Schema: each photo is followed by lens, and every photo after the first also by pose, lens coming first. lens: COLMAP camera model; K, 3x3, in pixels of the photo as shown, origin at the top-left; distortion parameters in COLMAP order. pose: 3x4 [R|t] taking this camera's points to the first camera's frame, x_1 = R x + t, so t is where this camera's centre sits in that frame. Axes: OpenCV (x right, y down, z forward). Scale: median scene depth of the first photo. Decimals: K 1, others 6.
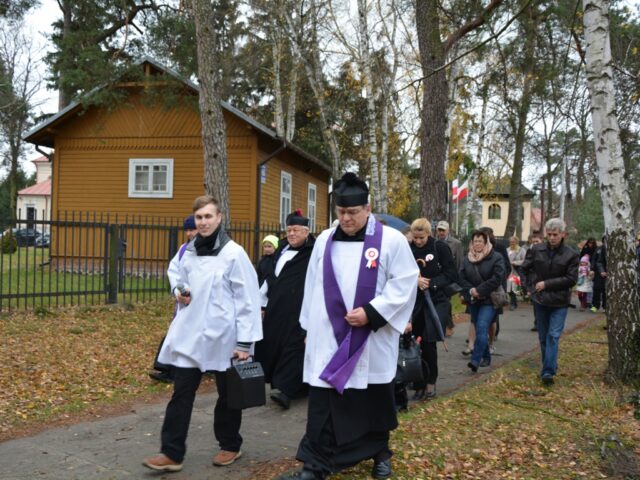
lens RADIAL K [[674.6, 0, 311.9], [0, 674.6, 242.8], [0, 0, 1]] dist [-0.082228, 0.161175]
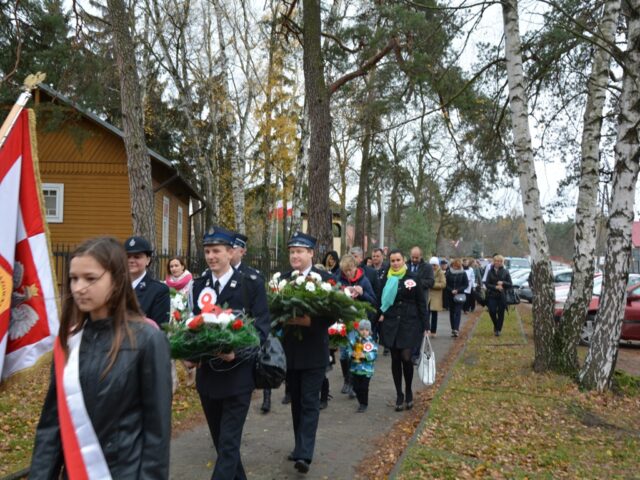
lens RADIAL K [[674.6, 0, 311.9], [0, 674.6, 242.8], [0, 0, 1]] dist [-0.082228, 0.161175]
pose [[0.958201, -0.003457, 0.286076, -0.188772], [0.009997, 0.999721, -0.021404, -0.015375], [-0.285922, 0.023369, 0.957968, -0.095234]]
